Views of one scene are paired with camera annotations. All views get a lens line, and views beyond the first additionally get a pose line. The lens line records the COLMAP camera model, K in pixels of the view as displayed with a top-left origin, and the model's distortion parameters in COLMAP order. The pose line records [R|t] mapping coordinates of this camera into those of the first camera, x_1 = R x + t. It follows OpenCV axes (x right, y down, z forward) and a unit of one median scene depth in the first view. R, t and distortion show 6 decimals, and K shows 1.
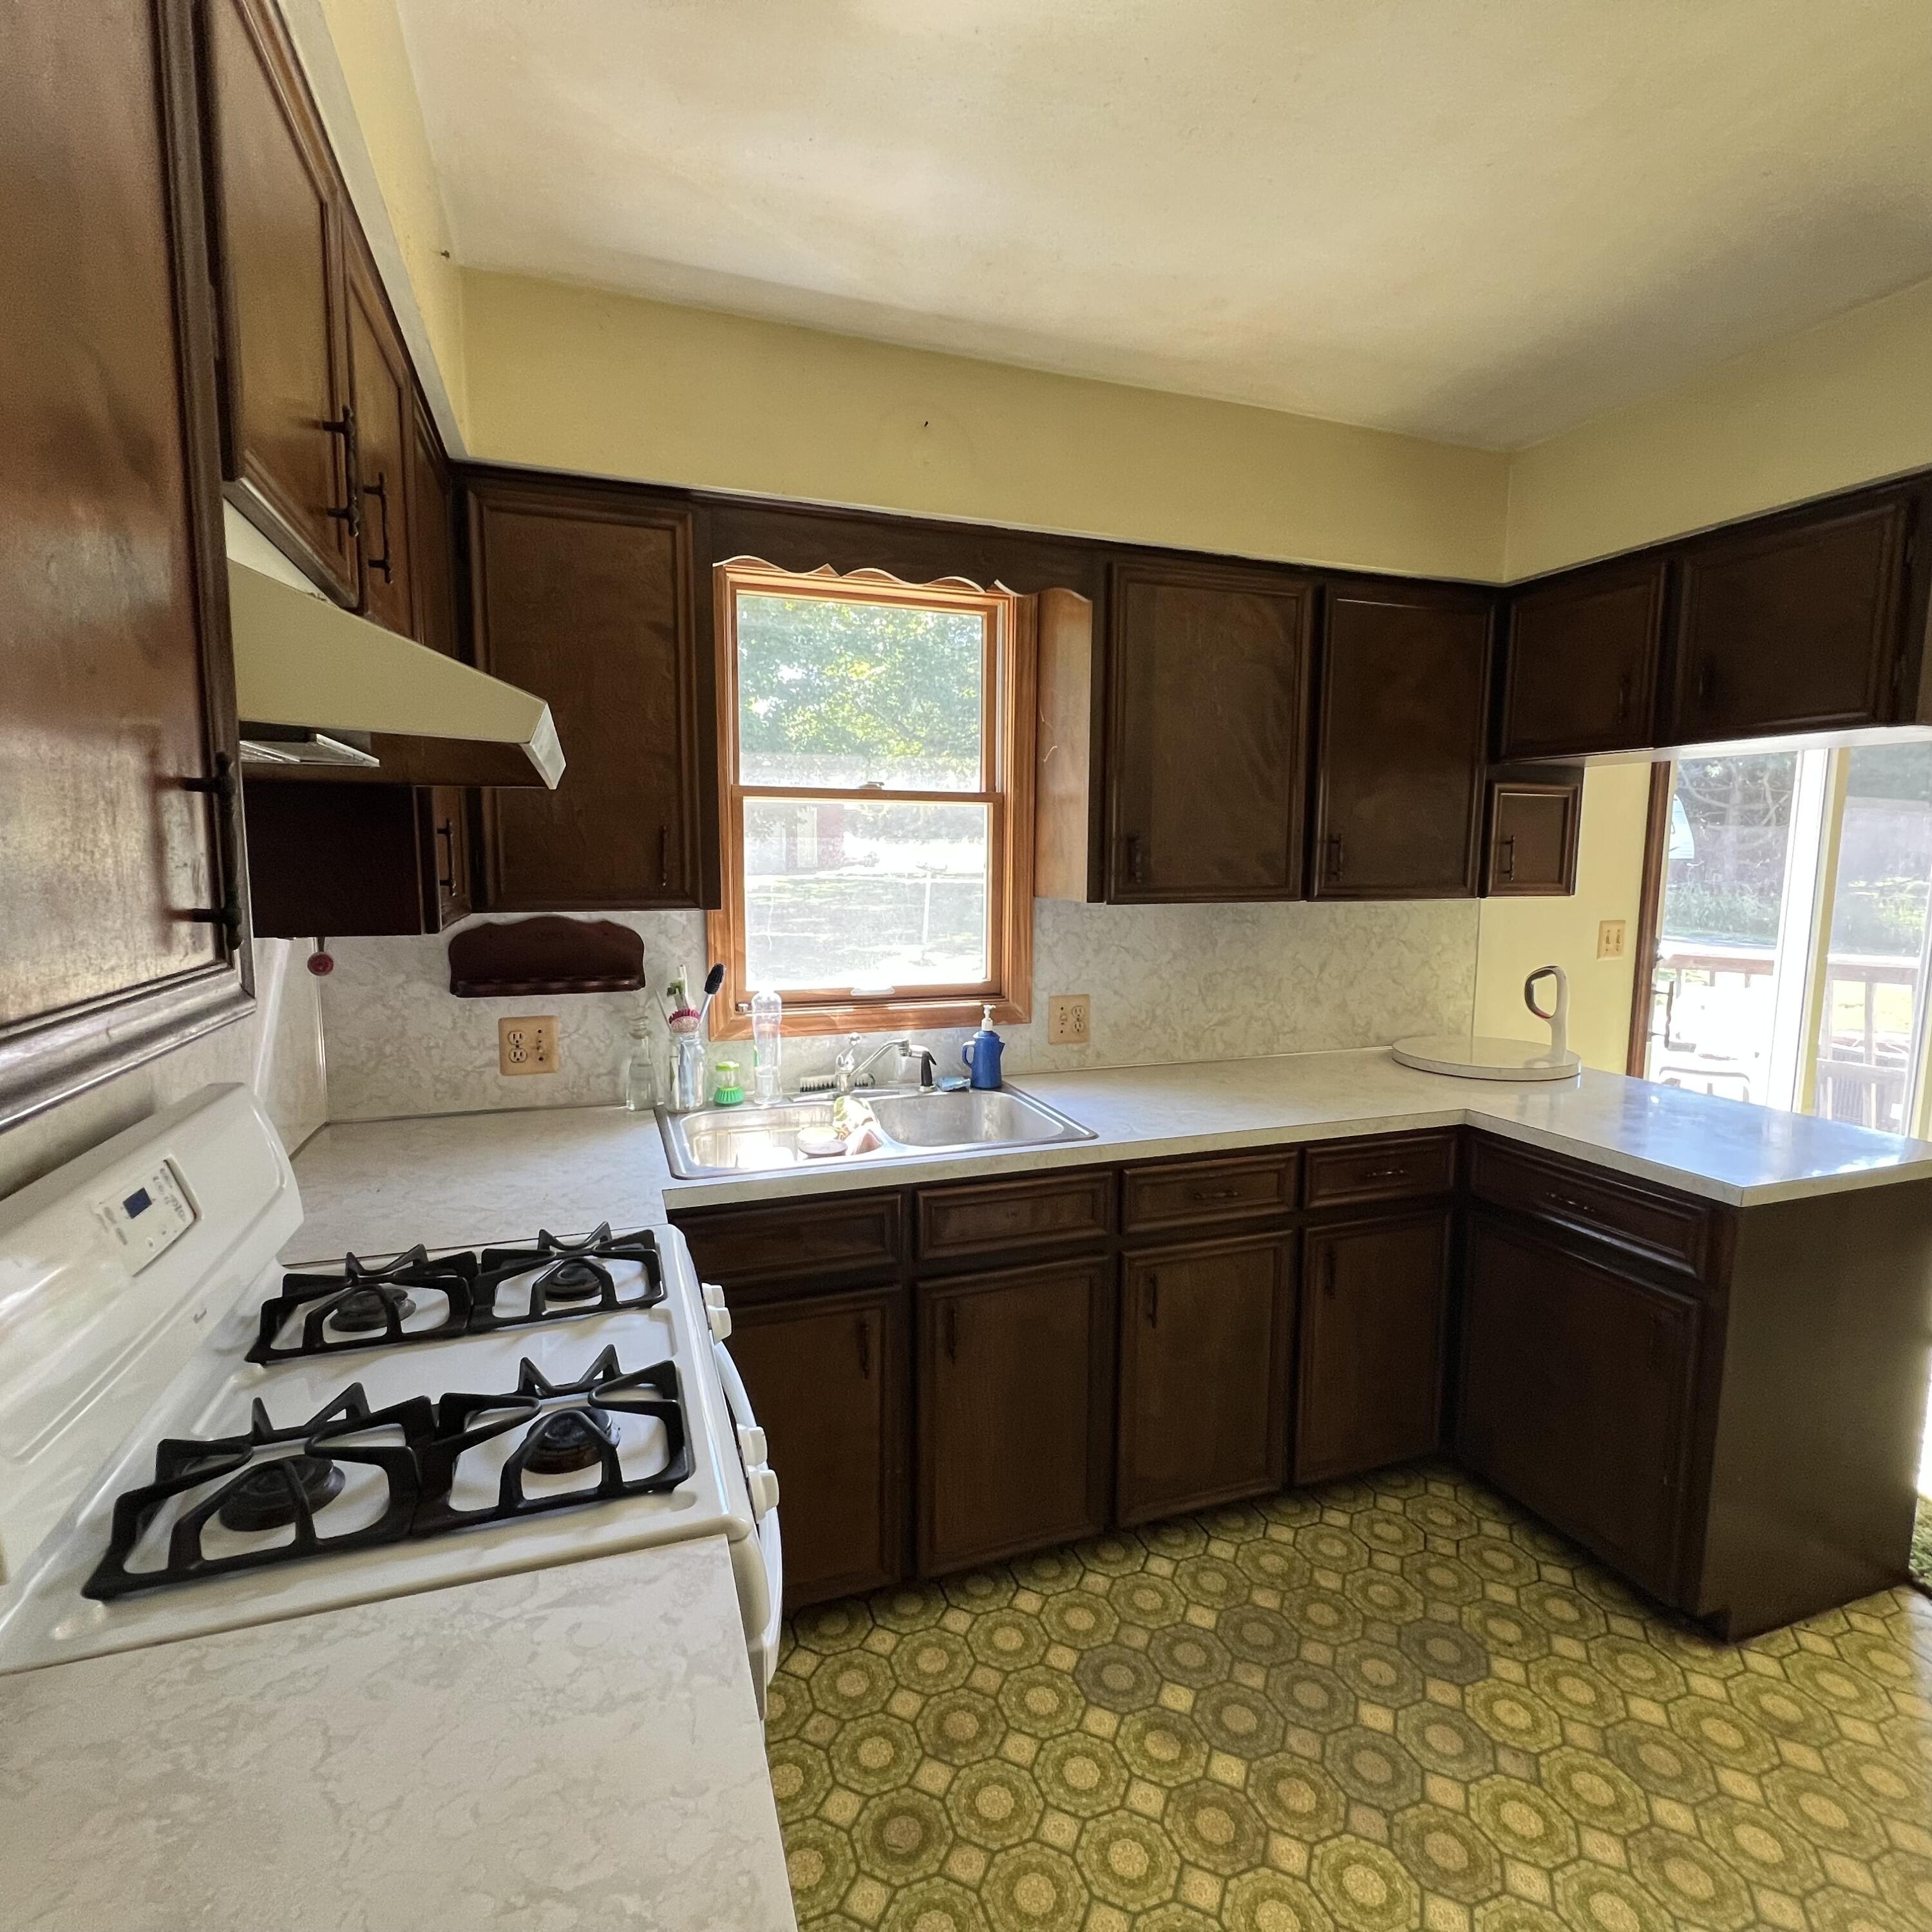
lens RADIAL K [[1032.3, 0, 966.7], [0, 1032.3, 969.8], [0, 0, 1]] dist [-0.001238, 0.001096]
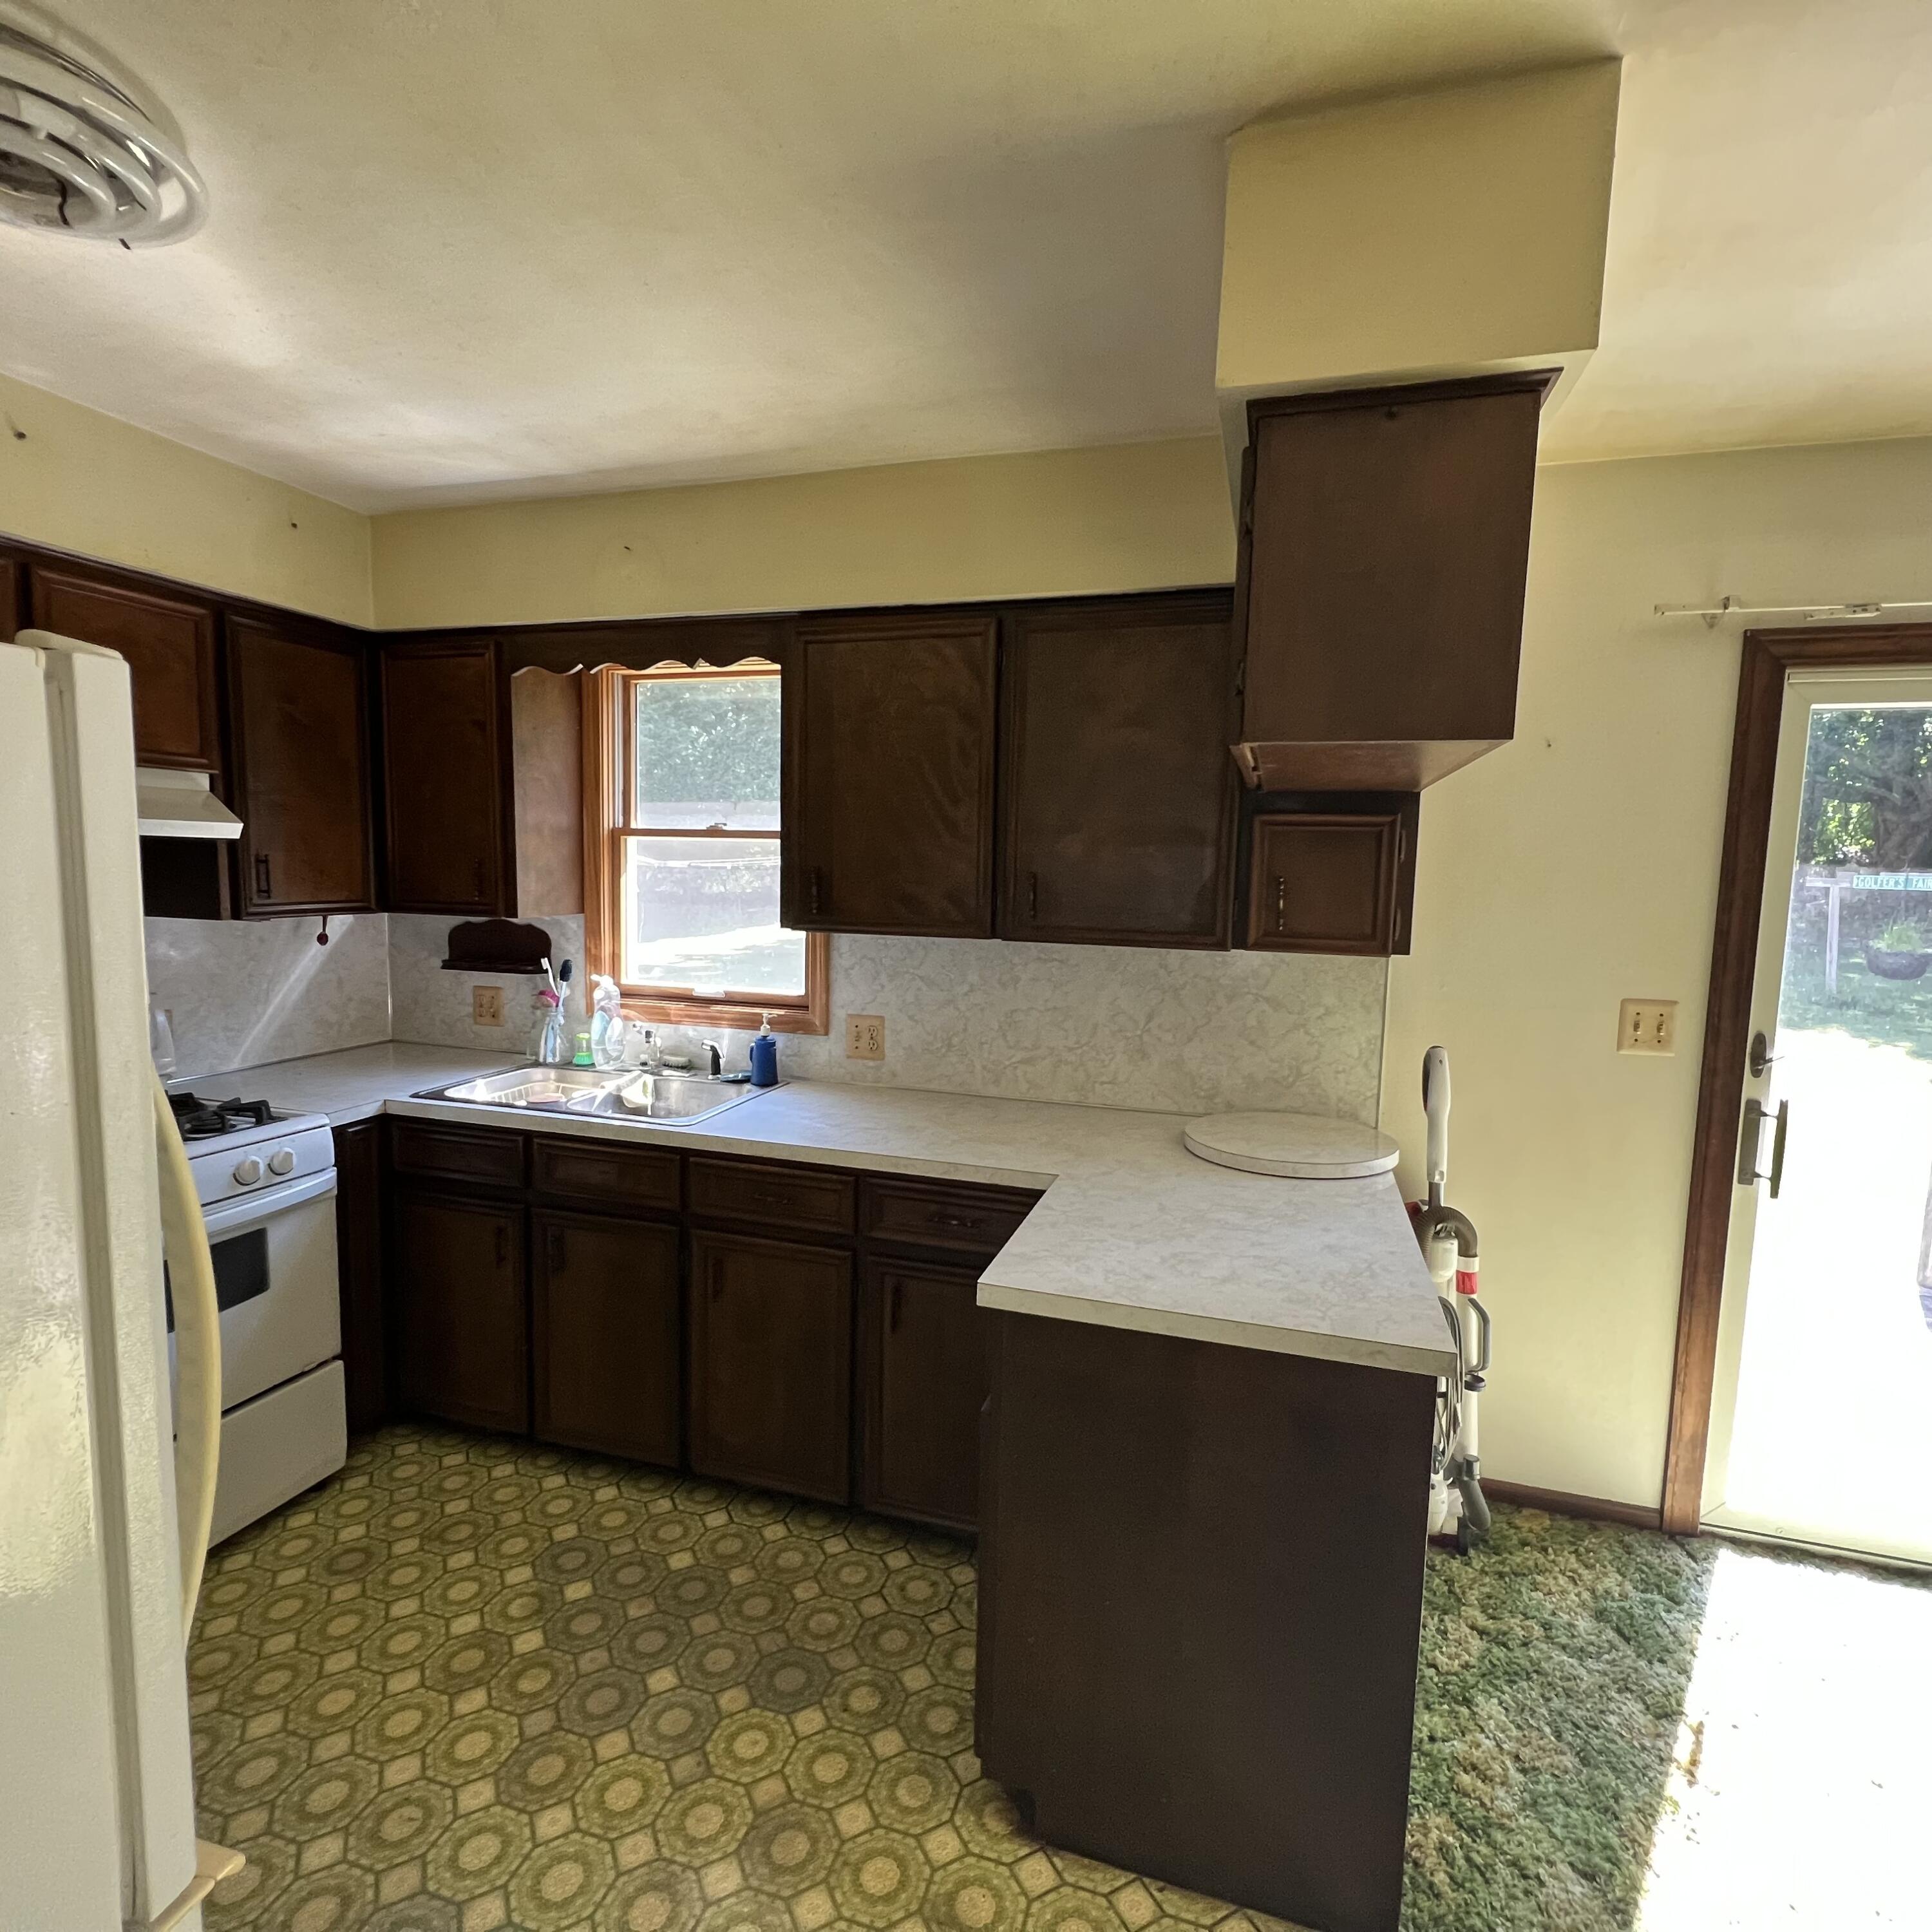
lens RADIAL K [[1032.3, 0, 961.9], [0, 1032.3, 971.4], [0, 0, 1]] dist [-0.001238, 0.001096]
pose [[0.797454, 0.073976, -0.598828, 1.032382], [-0.087958, 0.996107, 0.005921, -0.045541], [0.596935, 0.047950, 0.800856, 0.232765]]
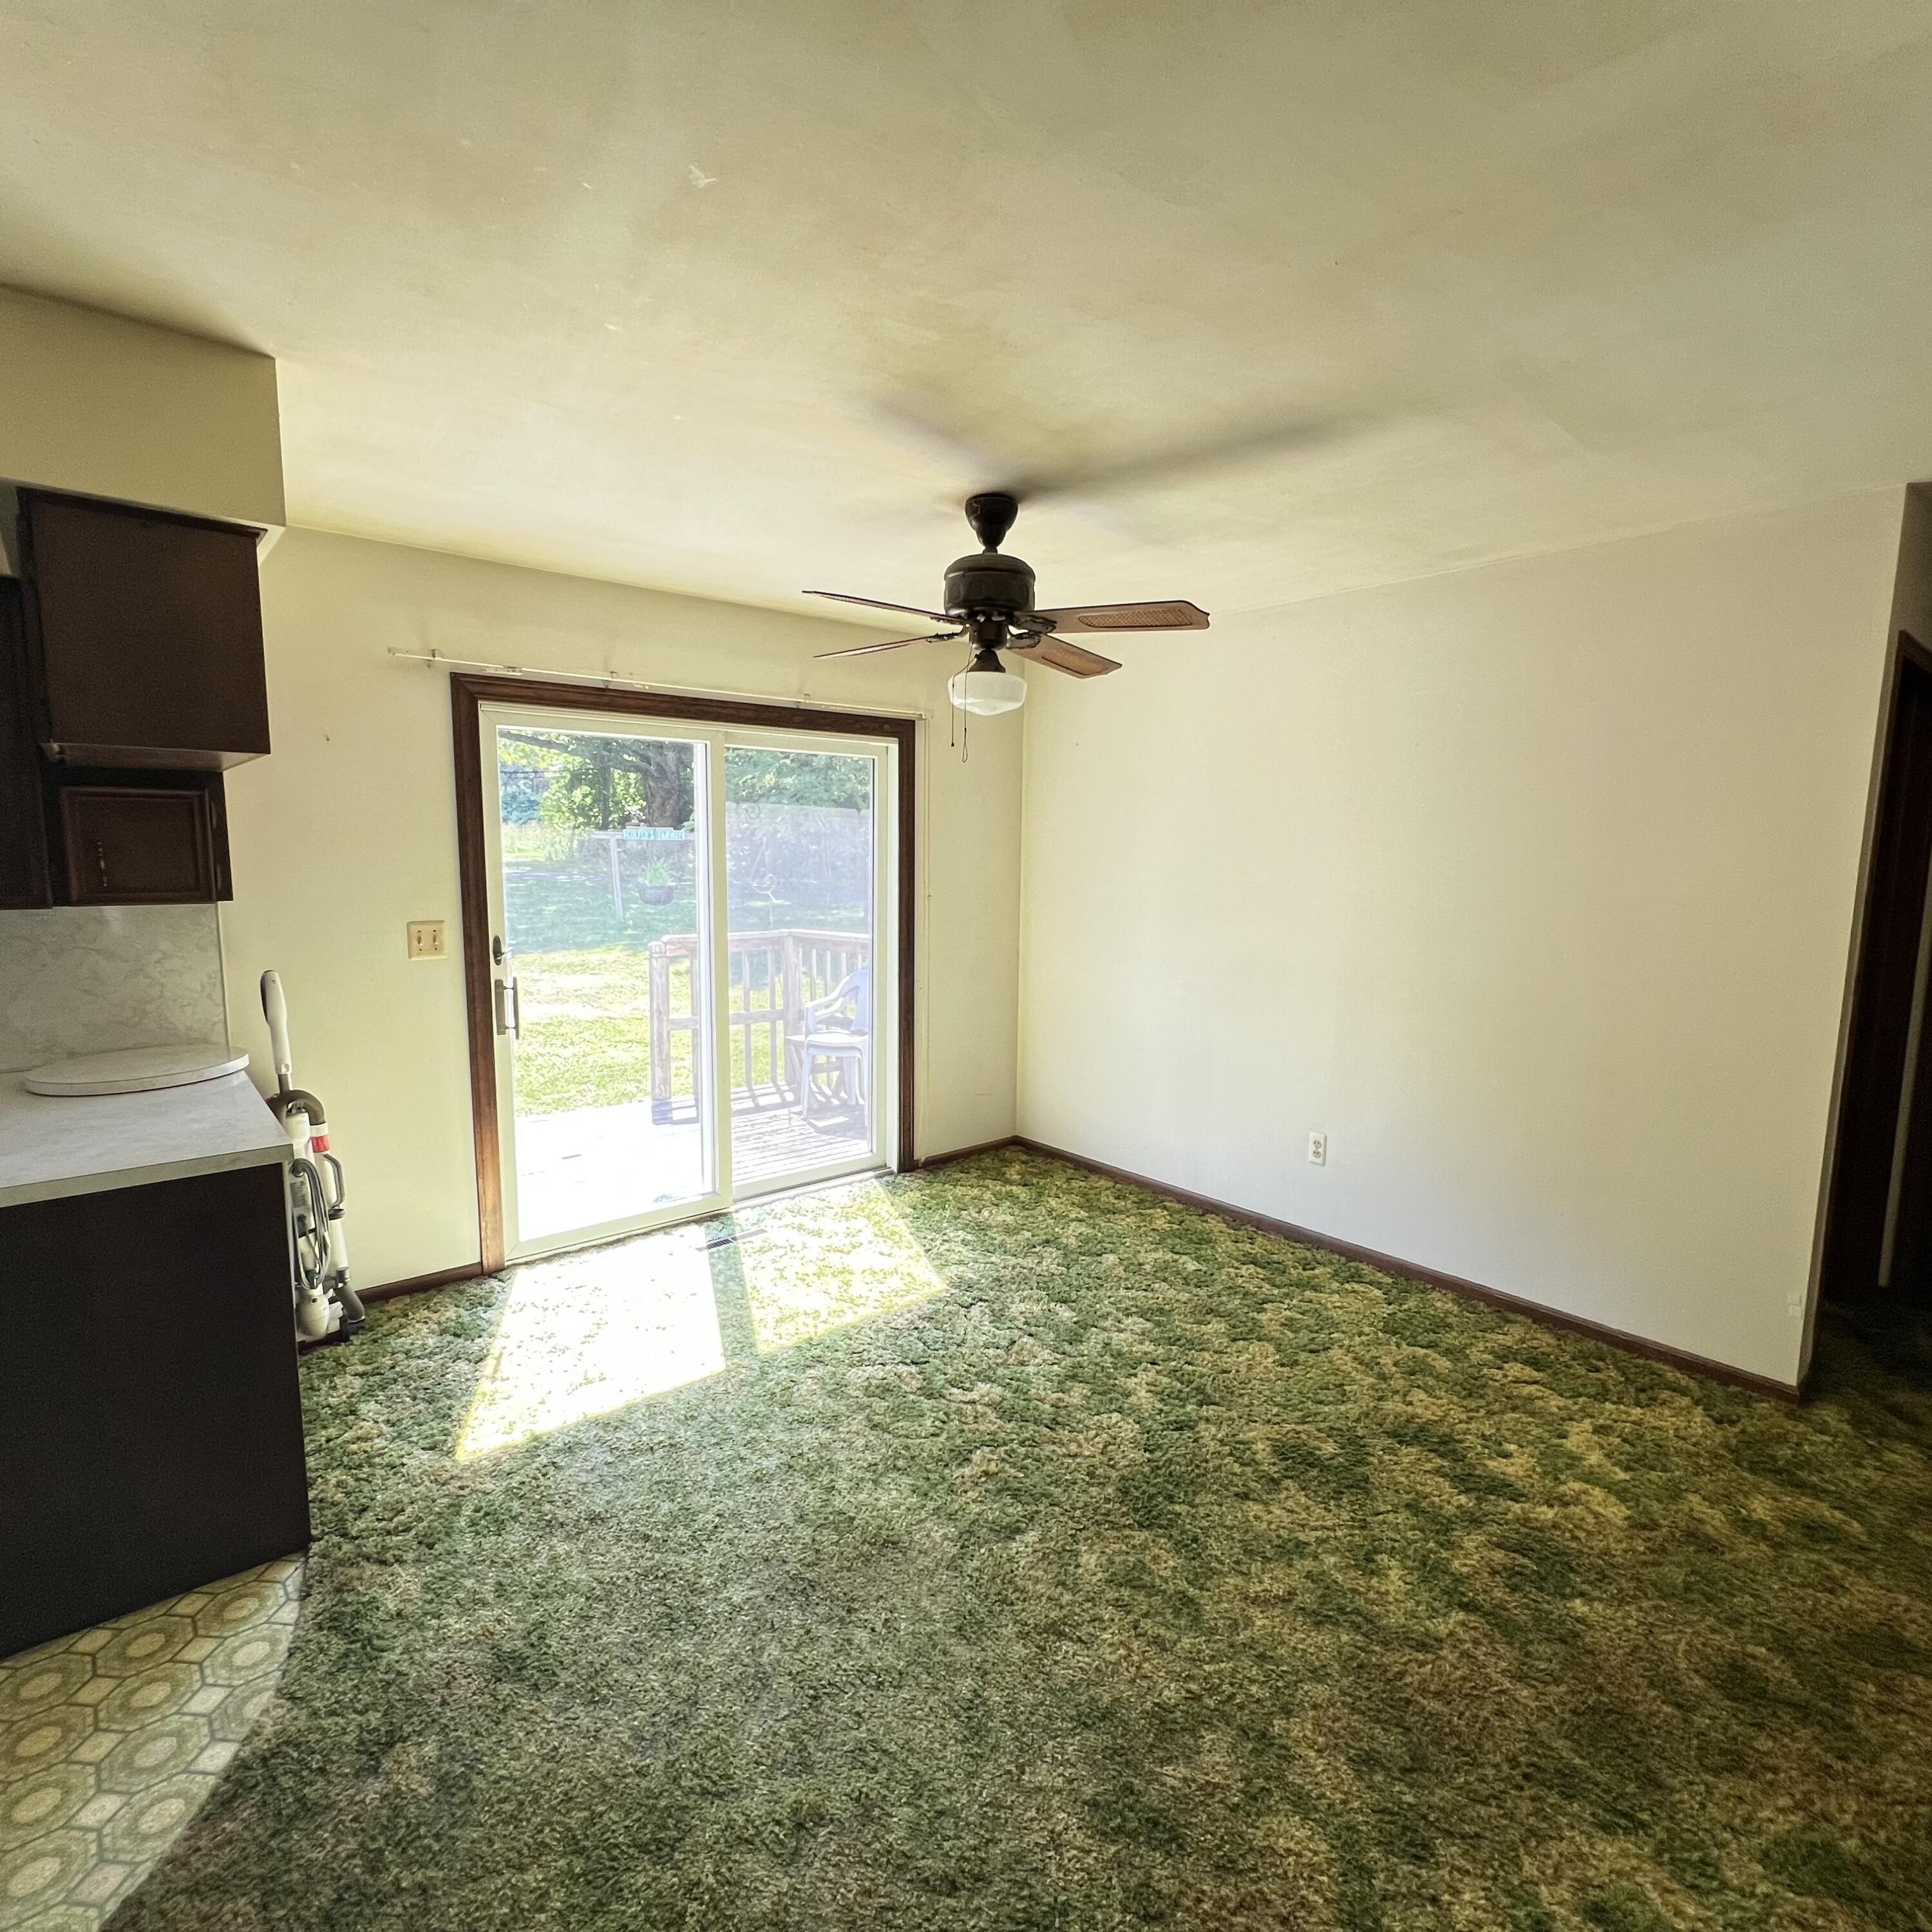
lens RADIAL K [[1032.3, 0, 965.0], [0, 1032.3, 972.8], [0, 0, 1]] dist [-0.001238, 0.001096]
pose [[0.936834, -0.039281, 0.347563, 1.181679], [0.034352, 0.999203, 0.020334, 0.001894], [-0.348084, -0.007110, 0.937436, -0.227386]]
